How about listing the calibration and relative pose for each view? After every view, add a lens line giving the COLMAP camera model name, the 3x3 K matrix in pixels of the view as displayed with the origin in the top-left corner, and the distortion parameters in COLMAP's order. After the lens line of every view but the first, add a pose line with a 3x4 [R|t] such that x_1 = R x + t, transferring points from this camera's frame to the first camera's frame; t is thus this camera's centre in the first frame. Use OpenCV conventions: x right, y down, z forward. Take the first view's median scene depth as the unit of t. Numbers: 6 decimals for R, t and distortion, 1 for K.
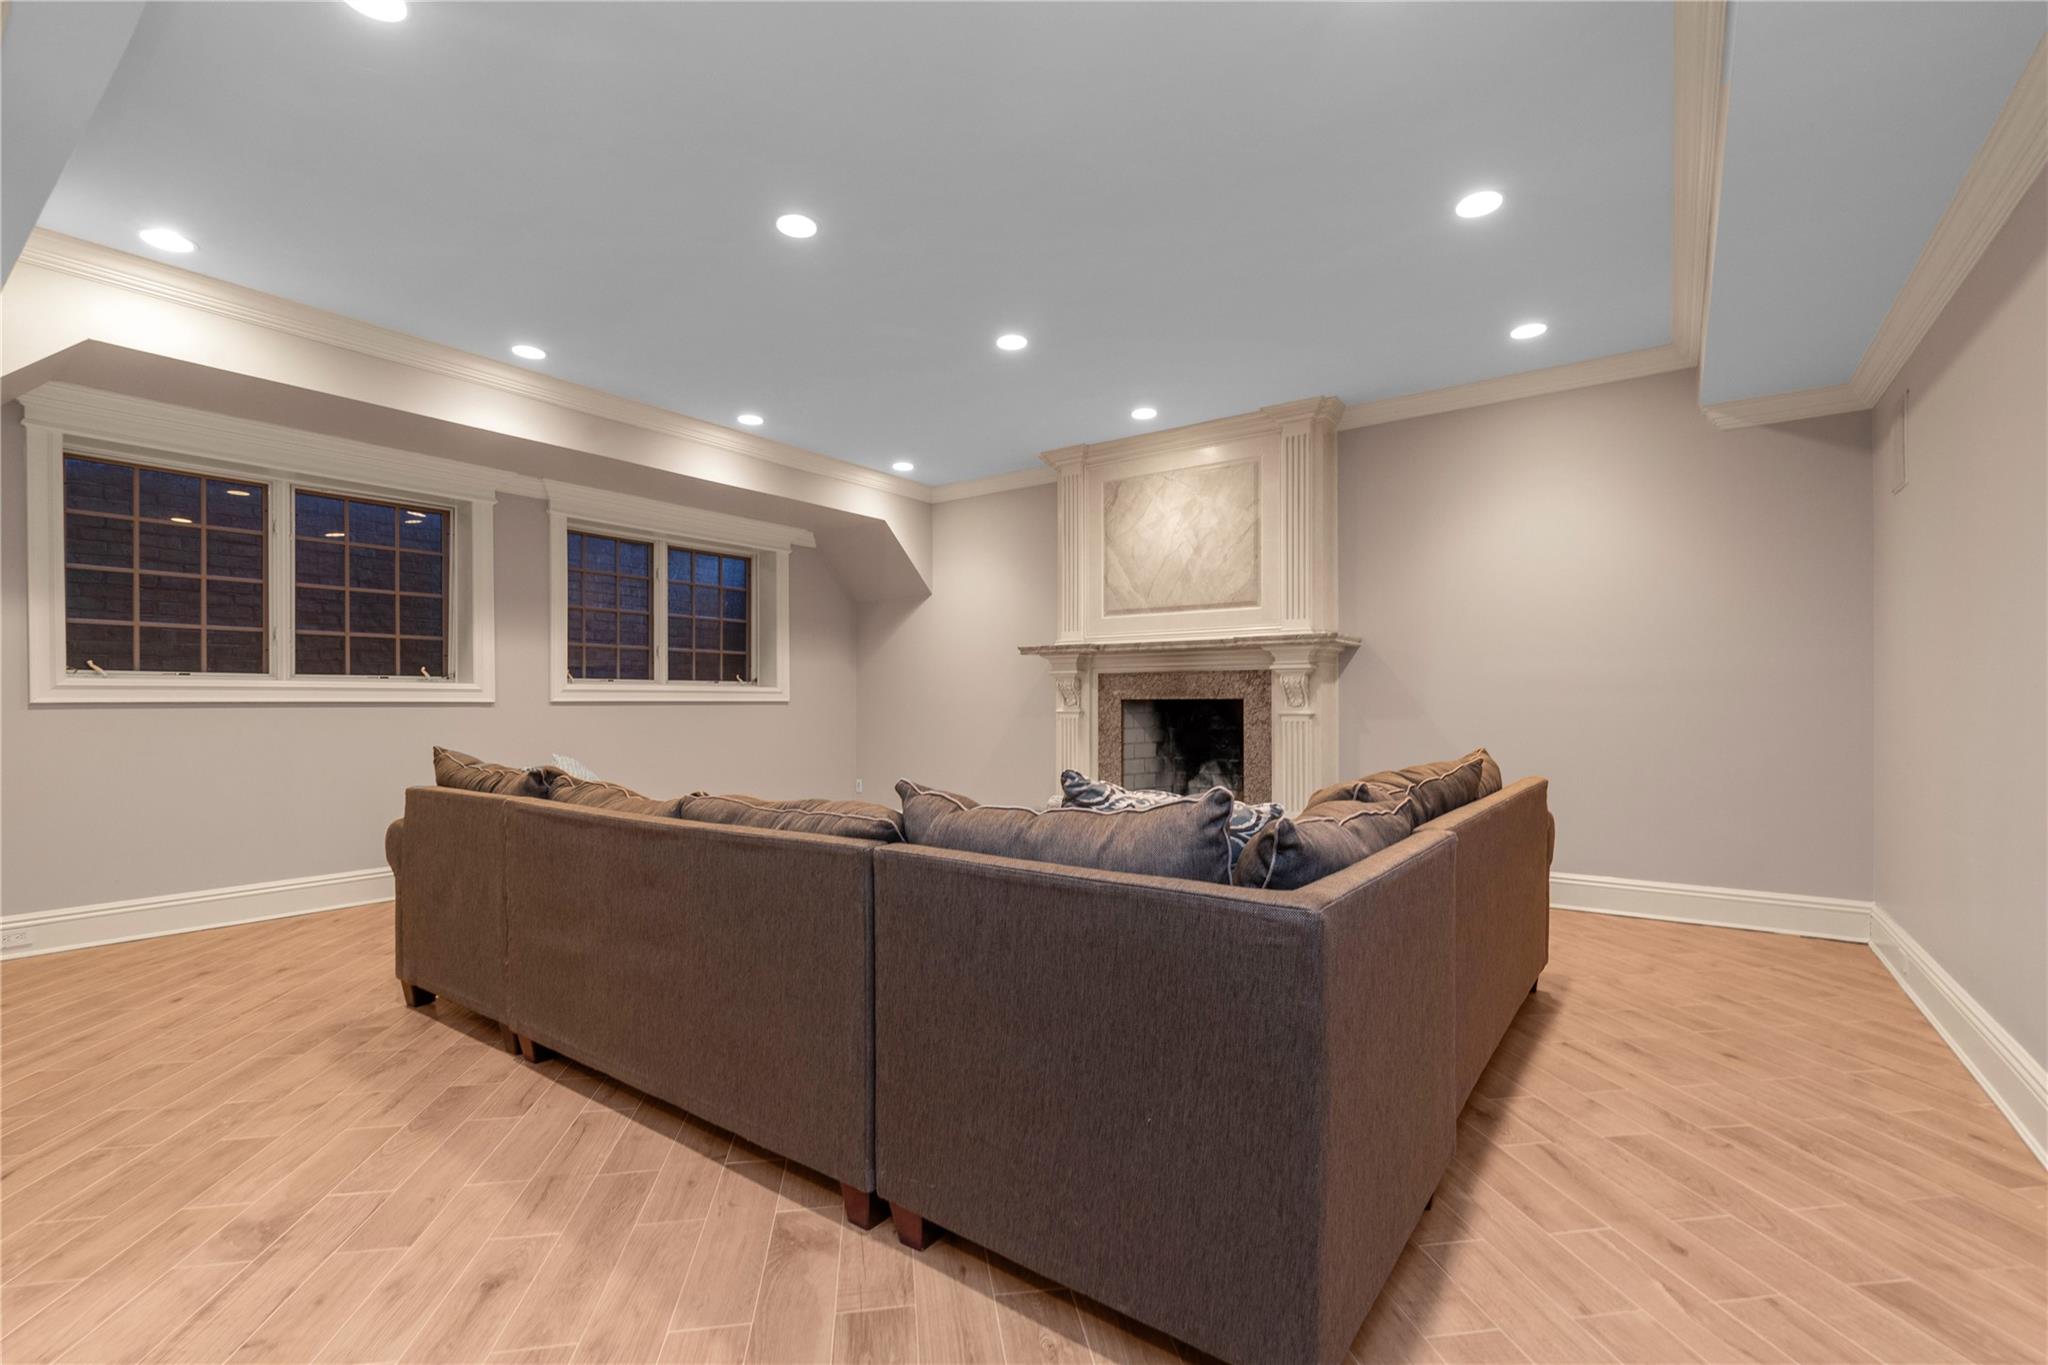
lens RADIAL K [[888.2, 0, 1025.1], [0, 888.2, 698.7], [0, 0, 1]] dist [0.003268, -0.000125]
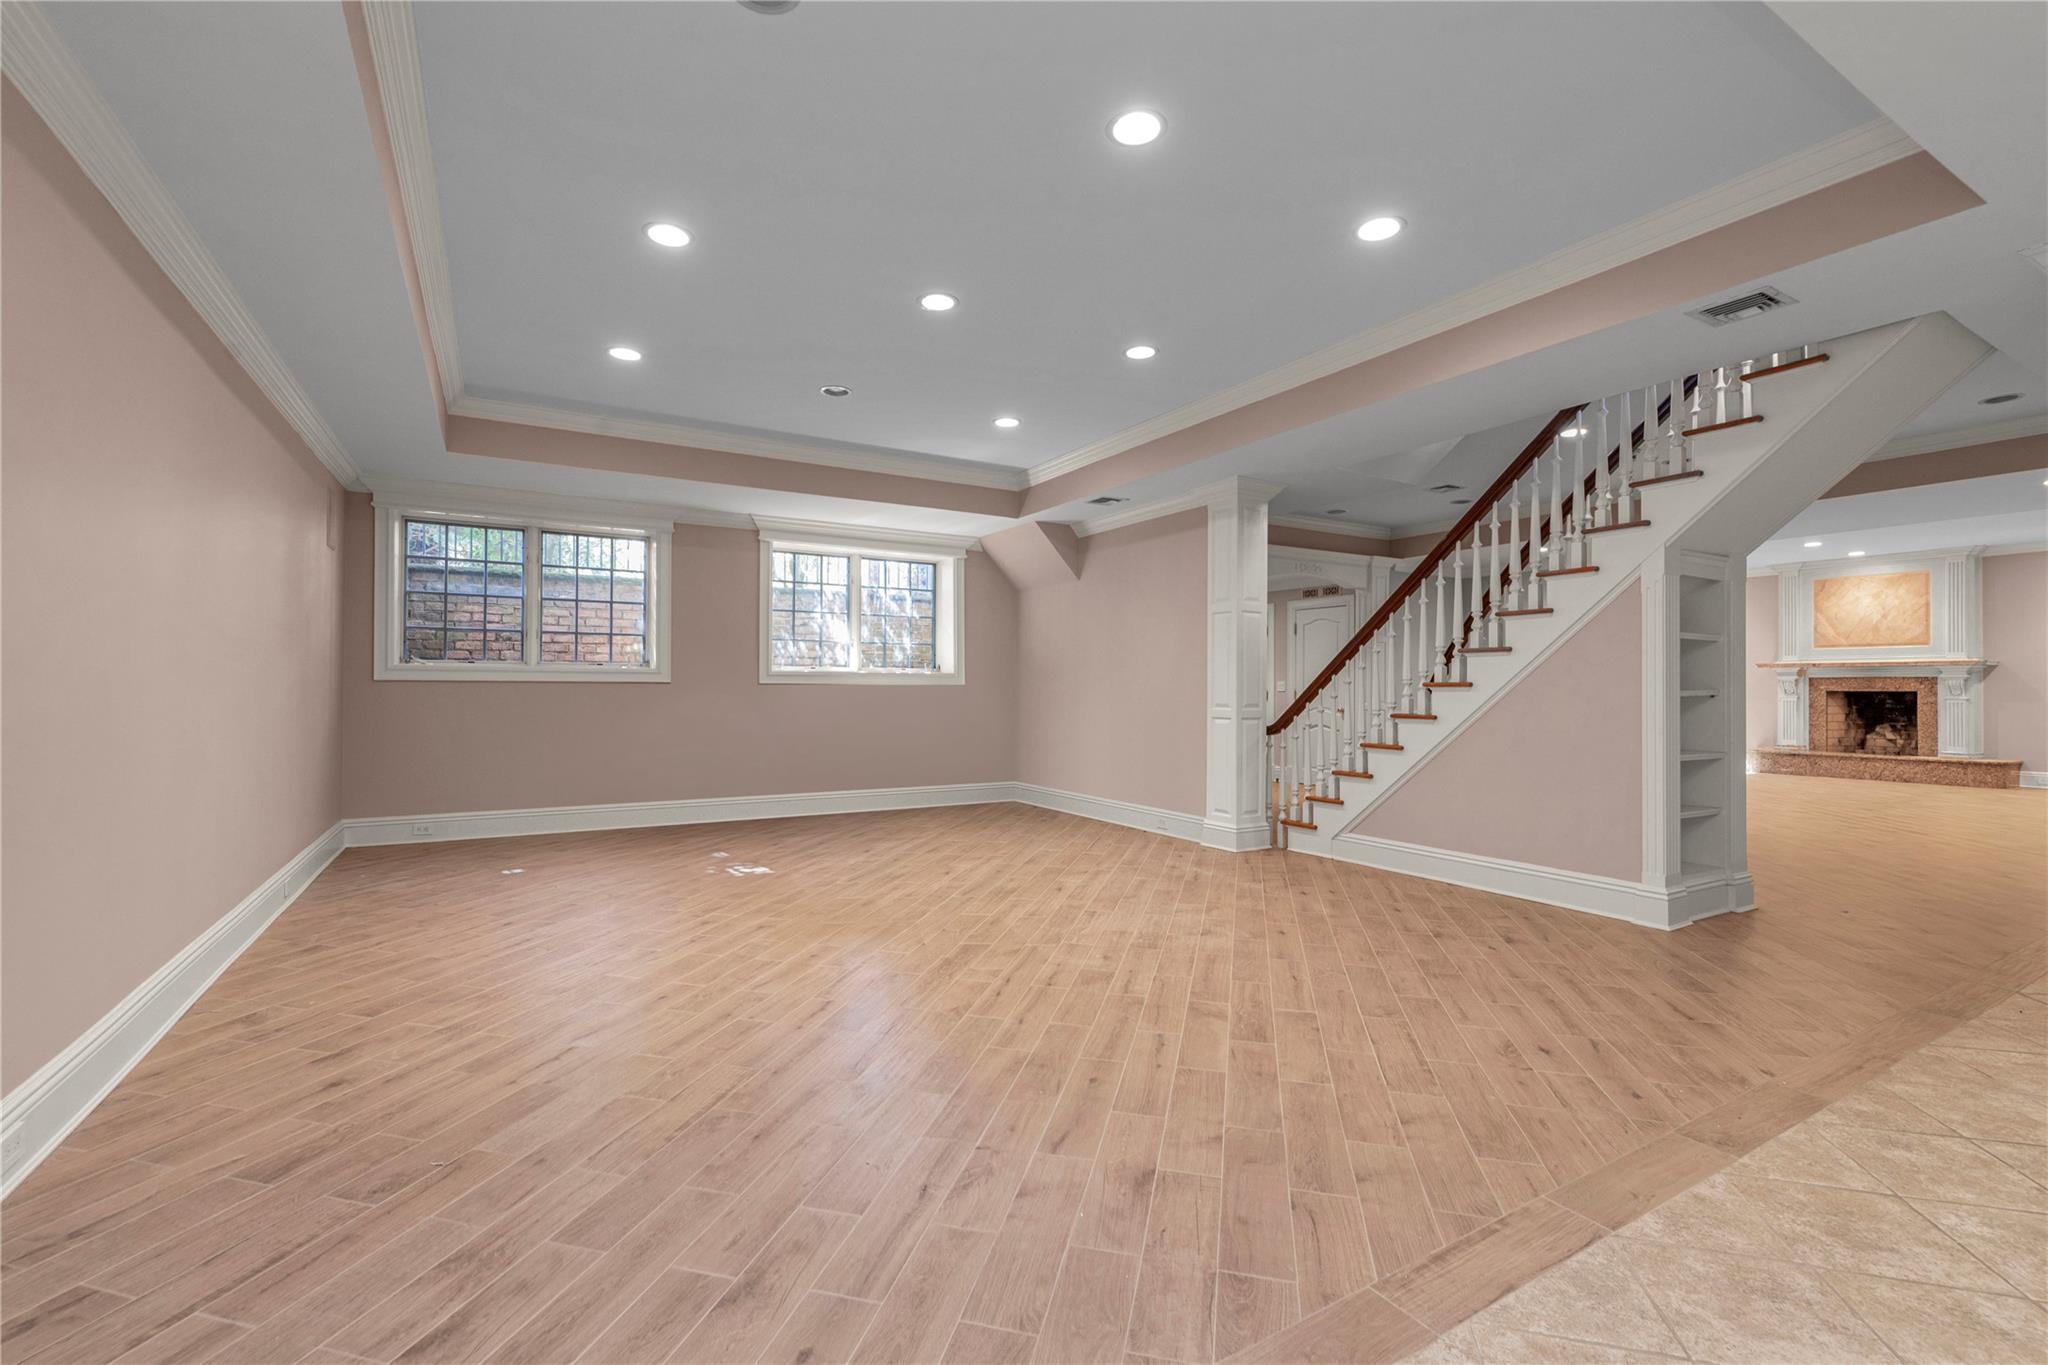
lens RADIAL K [[888.2, 0, 1024.2], [0, 888.2, 678.3], [0, 0, 1]] dist [0.003268, -0.000125]
pose [[0.918623, -0.002177, -0.395129, -0.760506], [0.001482, 0.999997, -0.002066, -0.026676], [0.395132, 0.001312, 0.918623, -1.537399]]
